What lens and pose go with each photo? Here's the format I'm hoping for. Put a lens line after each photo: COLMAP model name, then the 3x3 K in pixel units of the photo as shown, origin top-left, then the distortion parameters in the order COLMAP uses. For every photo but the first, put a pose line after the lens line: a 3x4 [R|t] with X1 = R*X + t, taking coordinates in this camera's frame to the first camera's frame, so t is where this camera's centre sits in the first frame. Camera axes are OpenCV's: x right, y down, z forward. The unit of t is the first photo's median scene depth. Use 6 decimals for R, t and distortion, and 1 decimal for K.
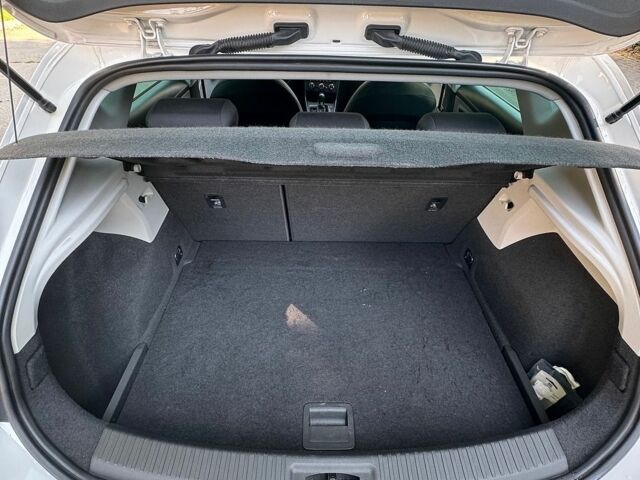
lens RADIAL K [[405.5, 0, 316.9], [0, 405.5, 240.5], [0, 0, 1]] dist [-0.016671, 0.003726]
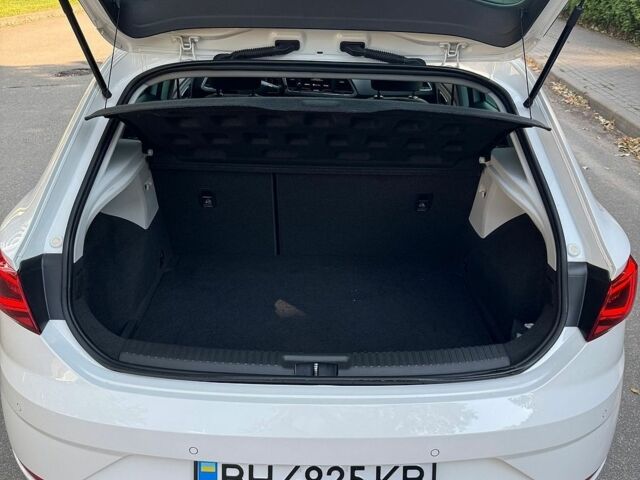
lens RADIAL K [[1175.7, 0, 320.0], [0, 1175.7, 240.0], [0, 0, 1]] dist [0.136851, -0.053092]
pose [[0.999994, 0.003477, -0.000732, 0.054248], [-0.003523, 0.943820, -0.330441, 1.456397], [-0.000458, 0.330441, 0.943827, -2.616300]]
